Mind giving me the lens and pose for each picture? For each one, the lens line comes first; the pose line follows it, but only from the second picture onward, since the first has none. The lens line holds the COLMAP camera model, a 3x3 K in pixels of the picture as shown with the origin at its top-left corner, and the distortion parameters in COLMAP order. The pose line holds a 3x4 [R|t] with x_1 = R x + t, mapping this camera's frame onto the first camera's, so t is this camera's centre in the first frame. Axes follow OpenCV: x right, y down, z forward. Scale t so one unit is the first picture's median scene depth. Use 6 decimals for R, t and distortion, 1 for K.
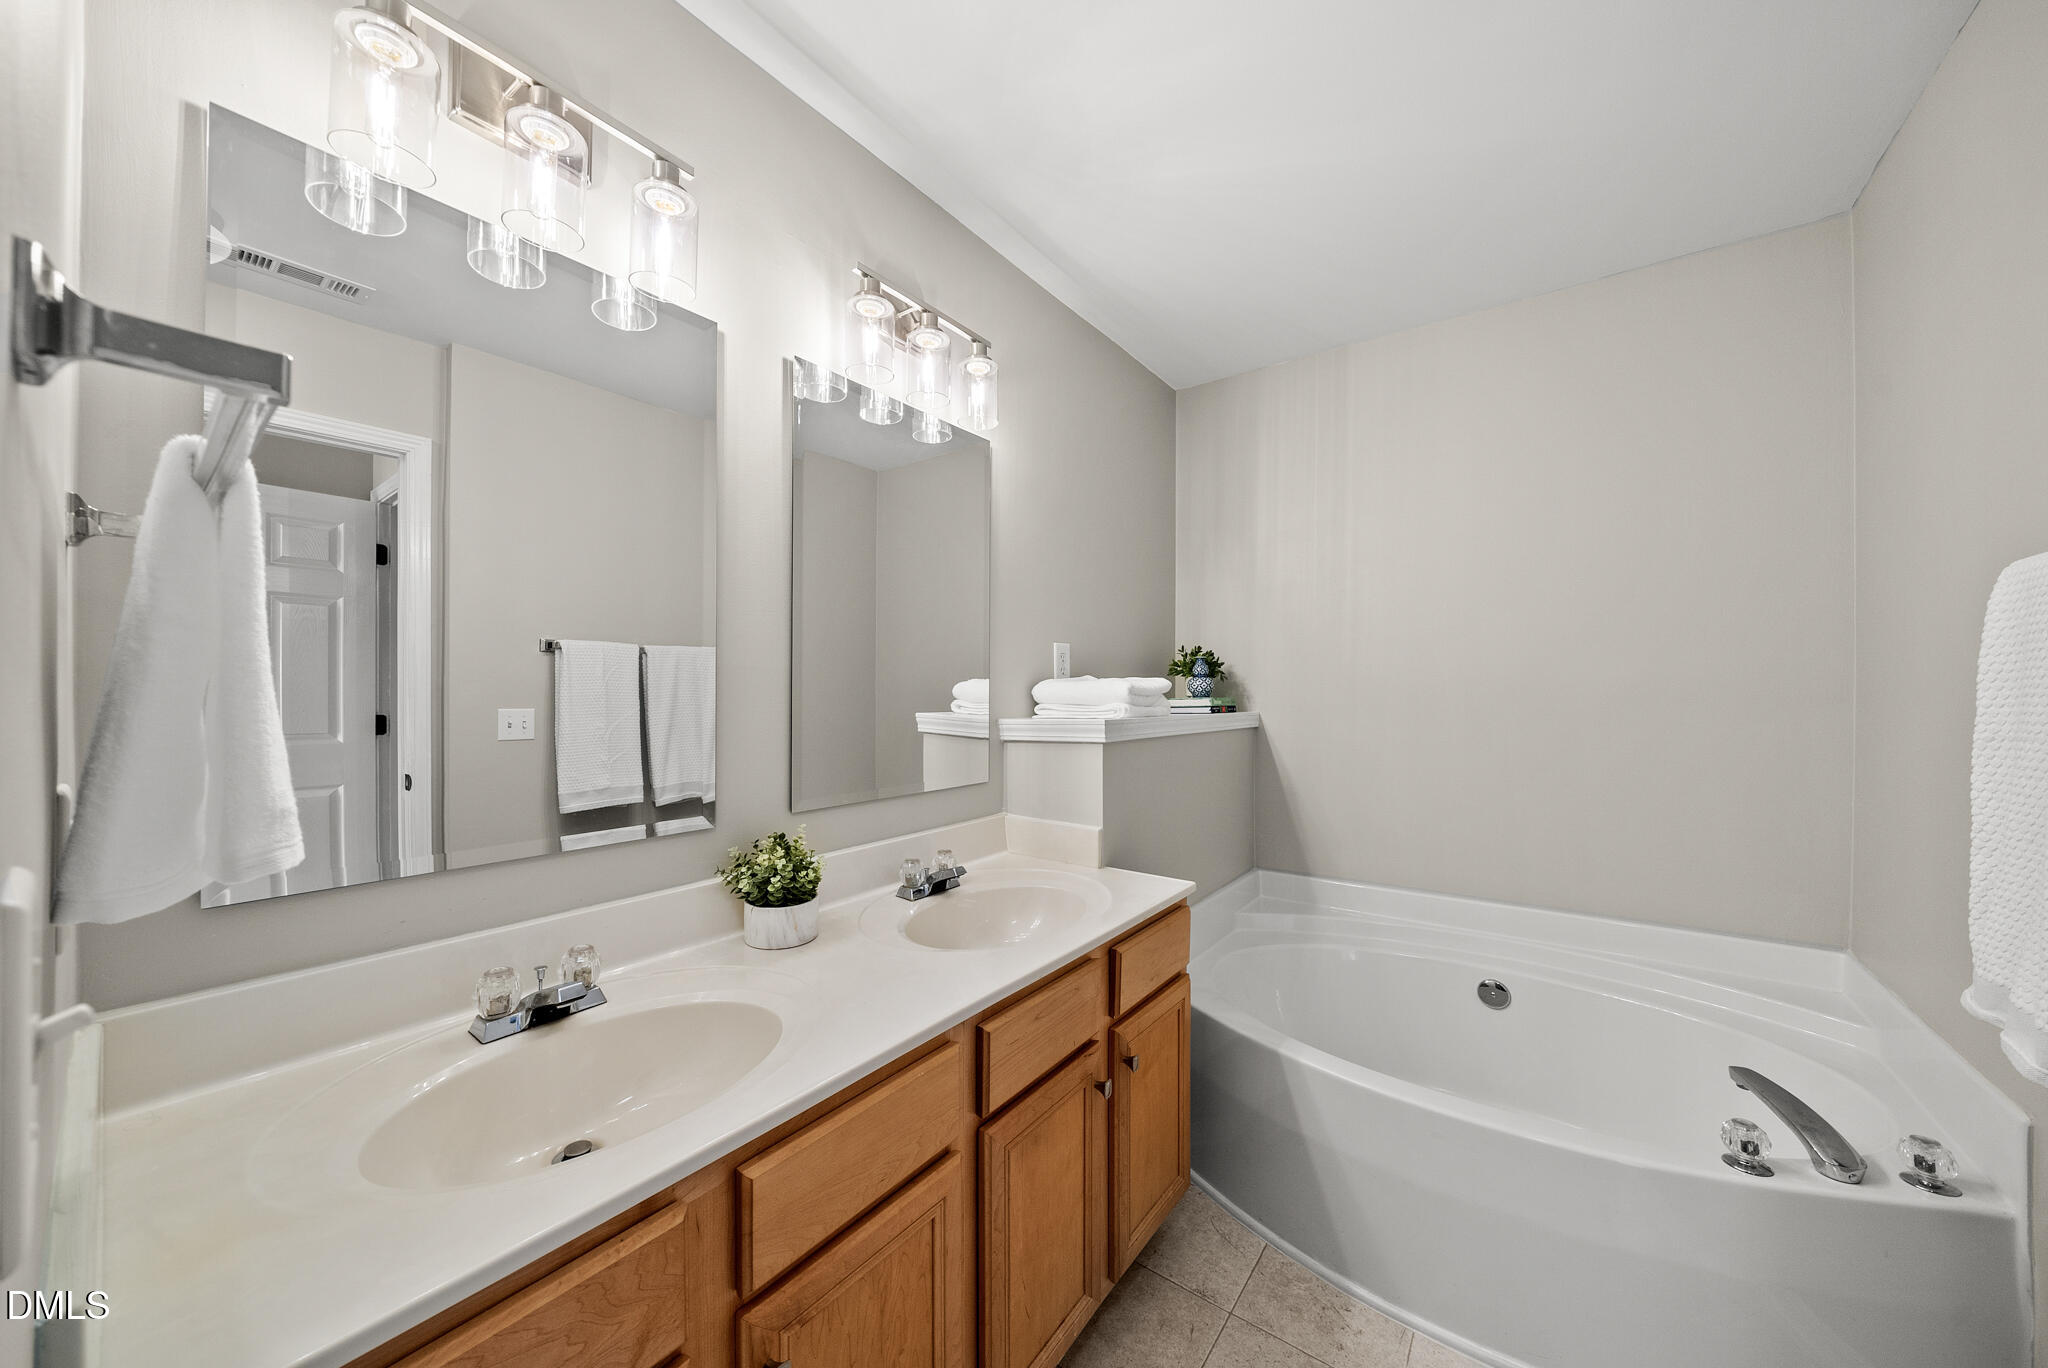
lens RADIAL K [[702.3, 0, 1020.1], [0, 702.3, 691.8], [0, 0, 1]] dist [-0.006770, 0.000473]
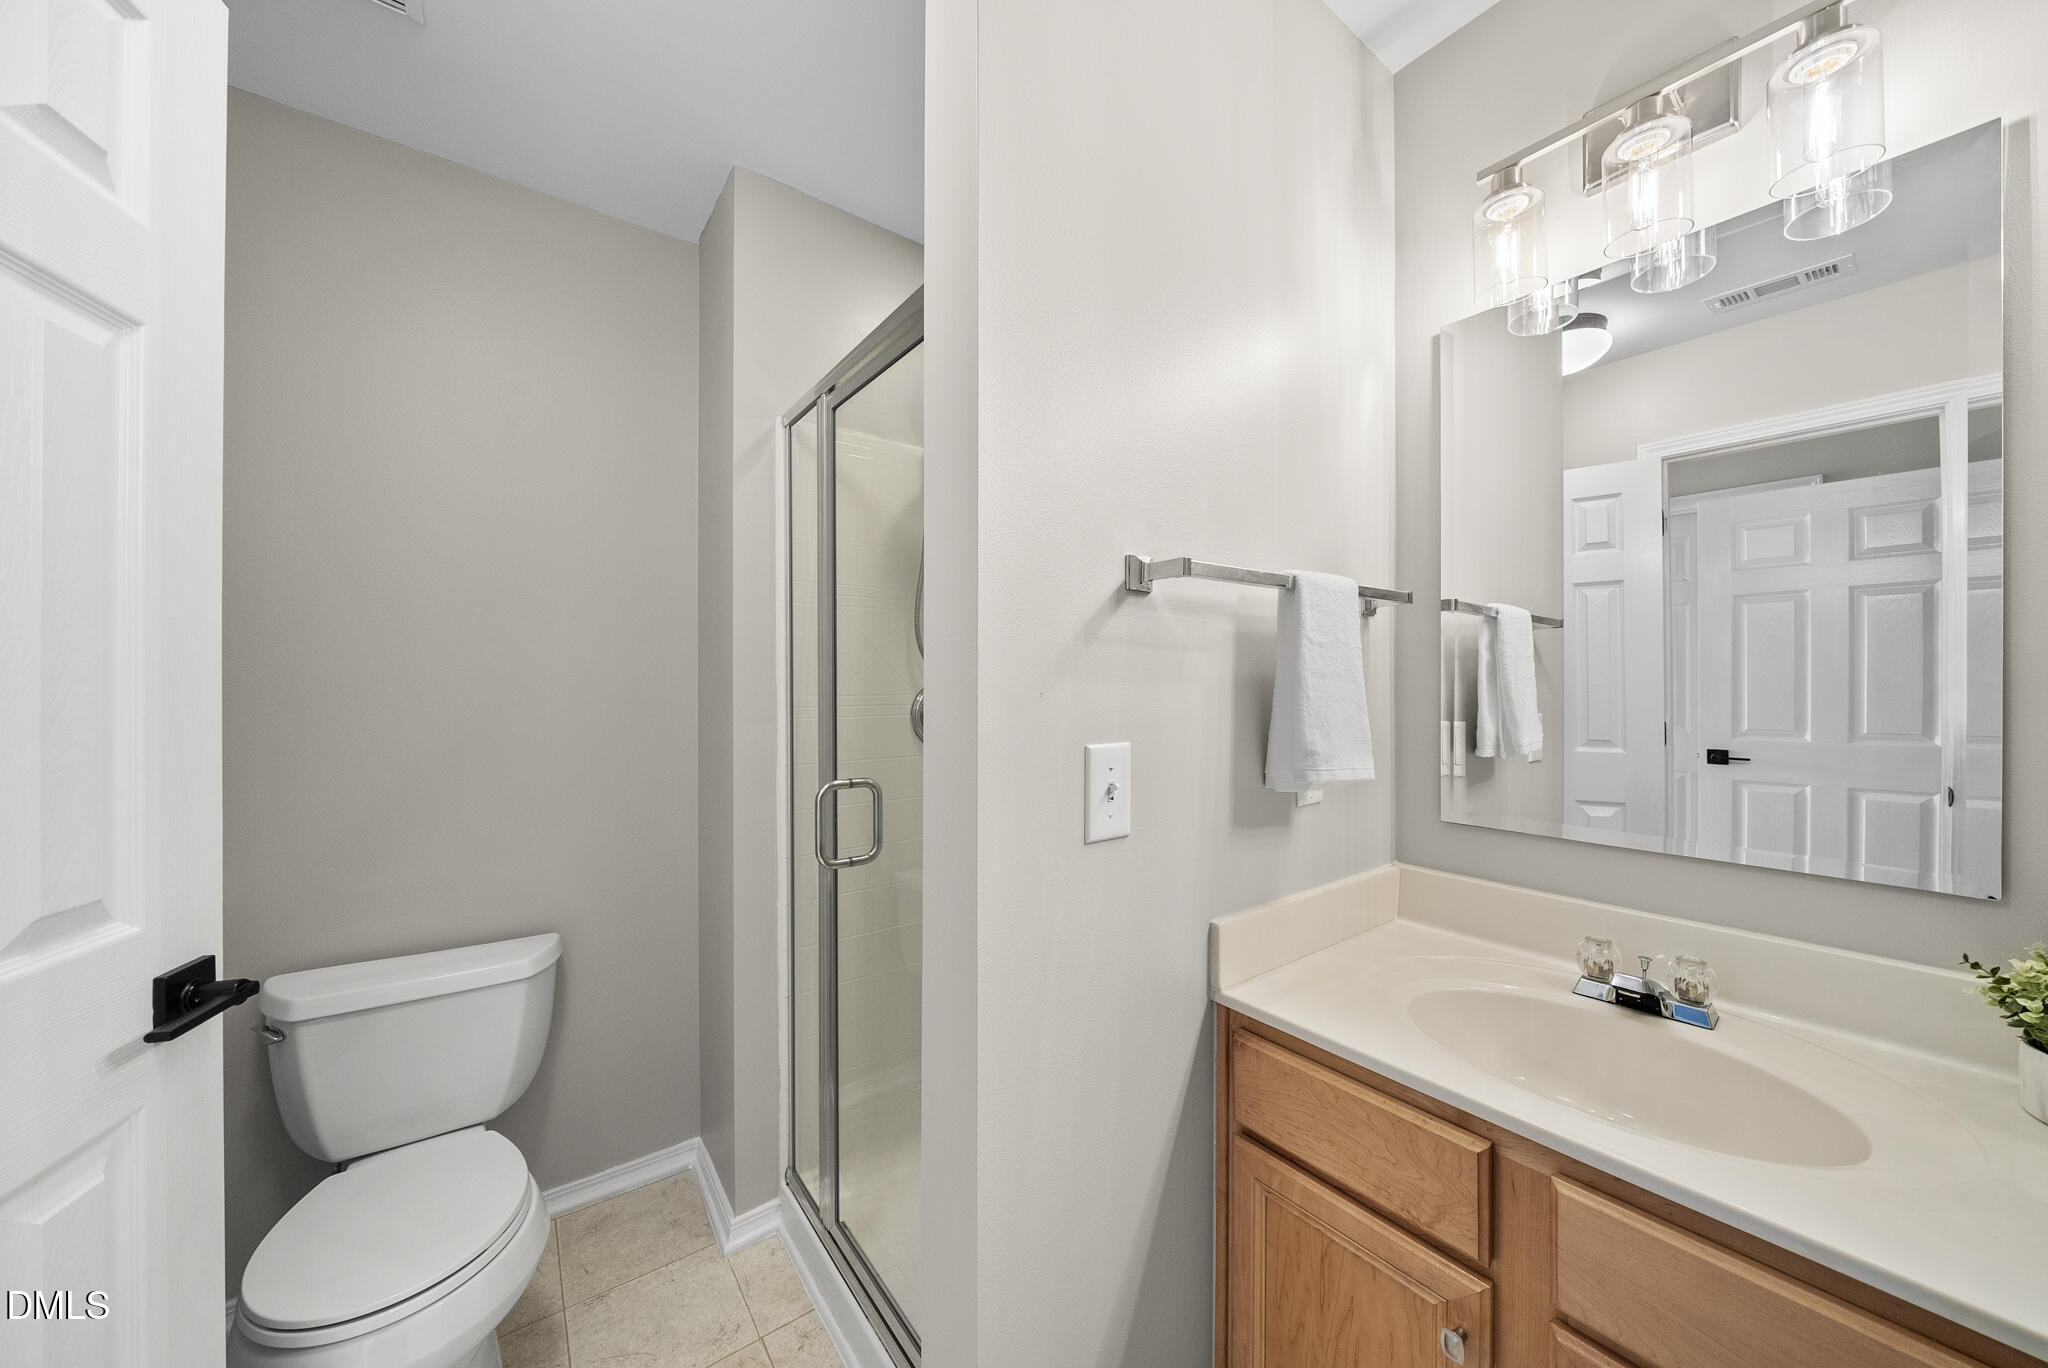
lens RADIAL K [[702.3, 0, 1014.9], [0, 702.3, 684.7], [0, 0, 1]] dist [-0.006770, 0.000473]
pose [[-0.263347, -0.001853, -0.964699, 0.481104], [-0.005688, 0.999984, -0.000368, -0.000470], [0.964684, 0.005390, -0.263354, 0.333778]]
